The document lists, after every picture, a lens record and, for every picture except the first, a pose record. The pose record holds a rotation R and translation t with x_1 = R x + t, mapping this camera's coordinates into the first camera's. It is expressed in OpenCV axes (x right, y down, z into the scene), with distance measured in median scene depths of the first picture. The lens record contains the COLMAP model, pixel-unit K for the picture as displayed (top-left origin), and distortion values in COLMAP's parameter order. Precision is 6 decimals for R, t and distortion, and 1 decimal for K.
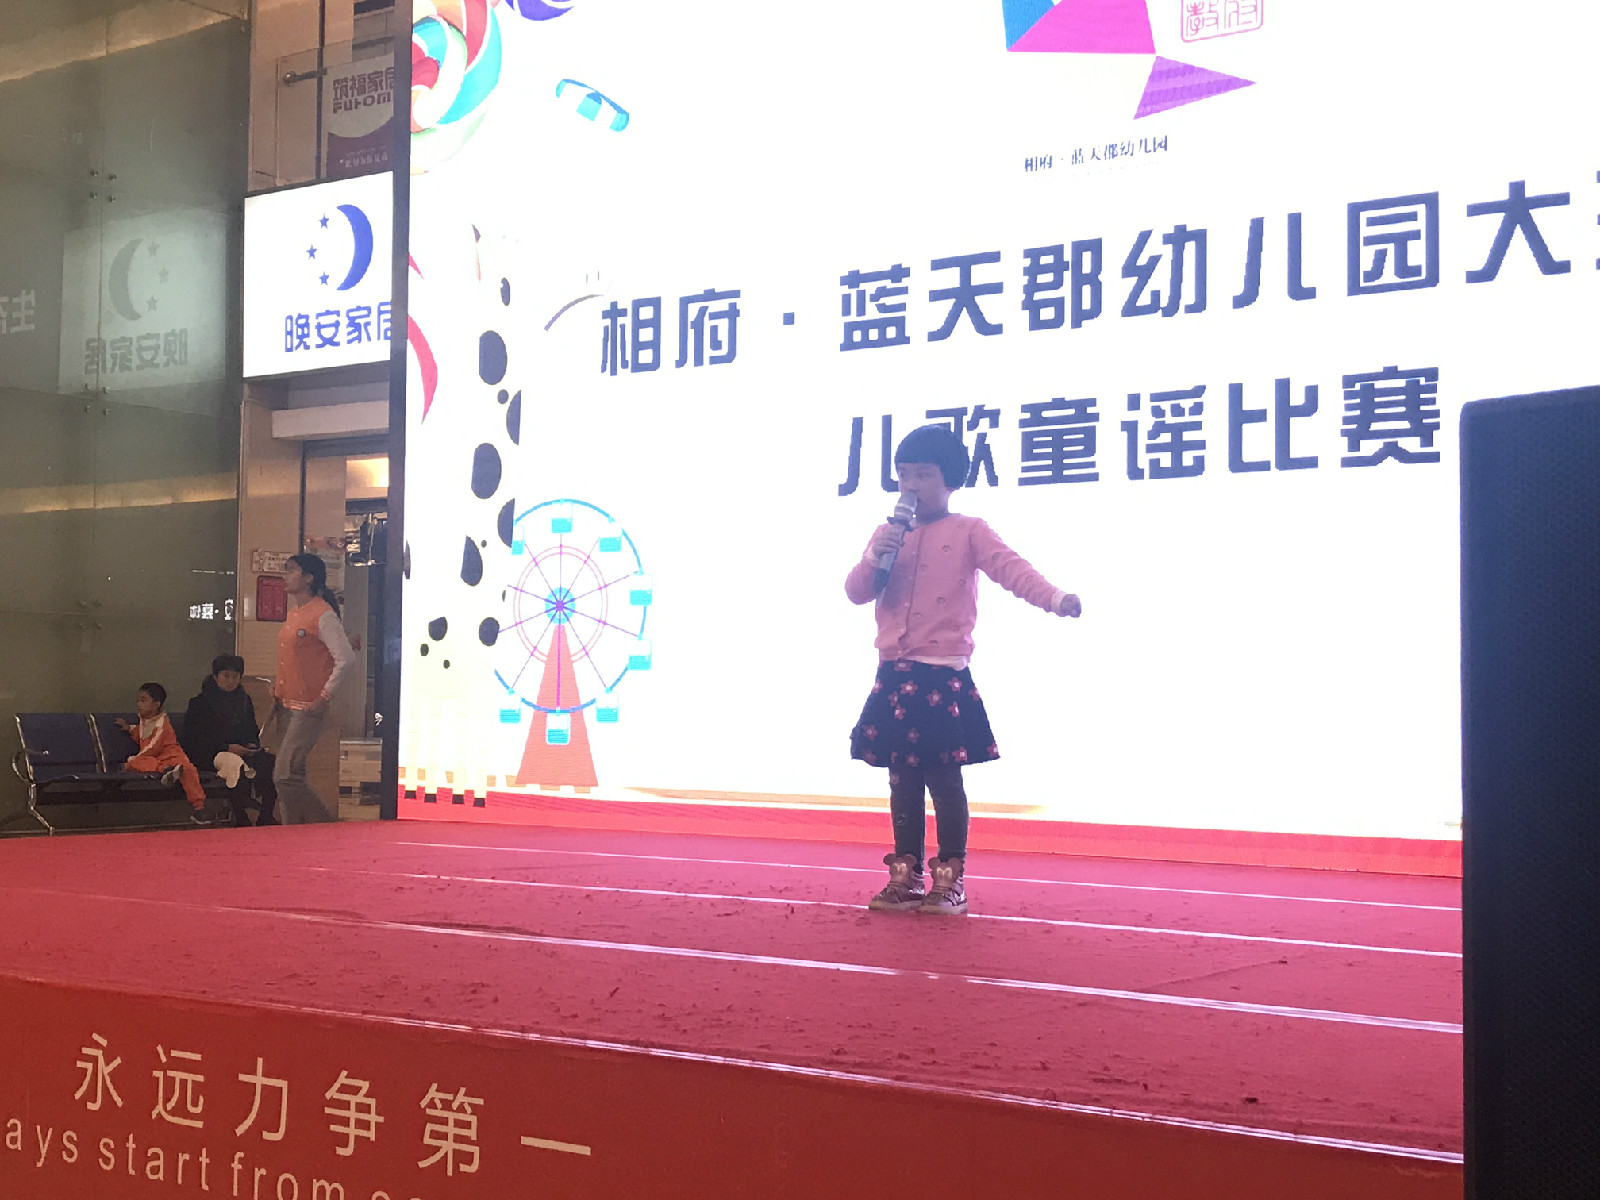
lens RADIAL K [[2190.9, 0, 800.0], [0, 2190.9, 600.0], [0, 0, 1]] dist [0.247607, -0.984057]
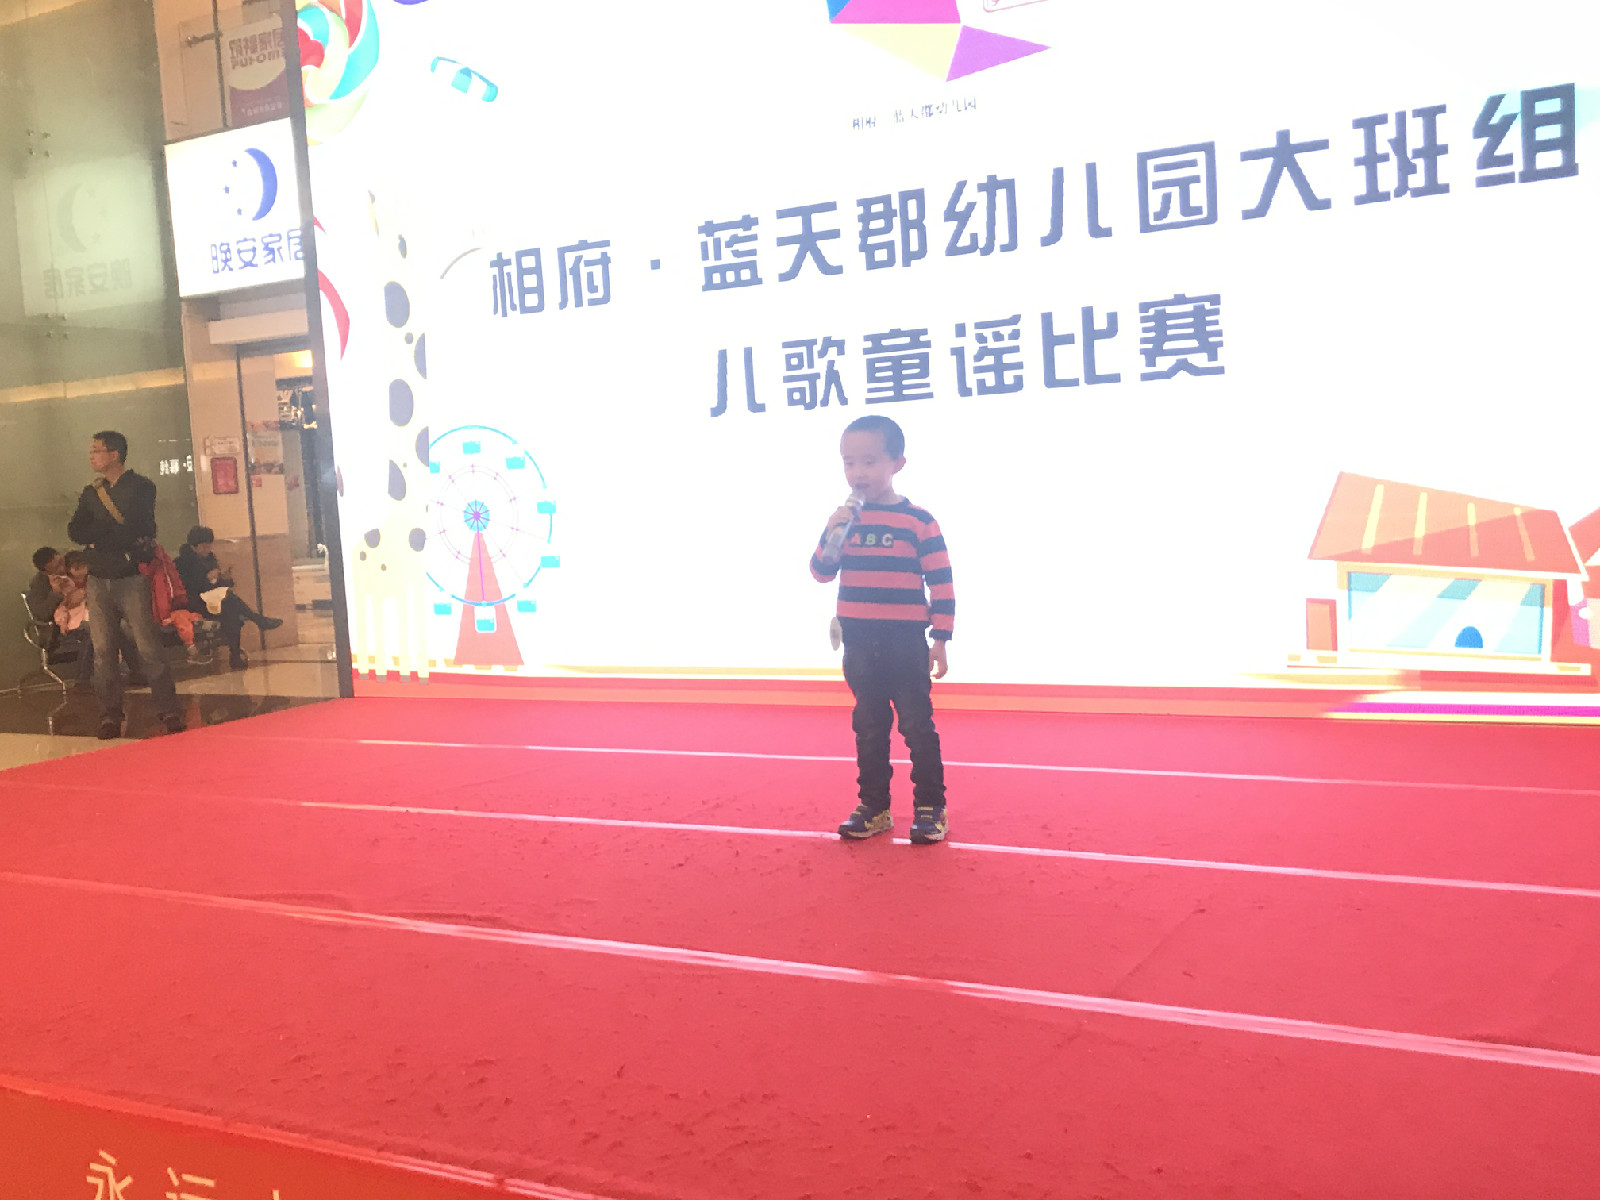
lens RADIAL K [[1599.3, 0, 800.0], [0, 1599.3, 600.0], [0, 0, 1]] dist [0.159619, -0.419158]
pose [[0.992107, -0.079619, 0.096879, -0.027466], [0.066520, 0.989063, 0.131639, -0.063437], [-0.106300, -0.124155, 0.986552, 0.136639]]
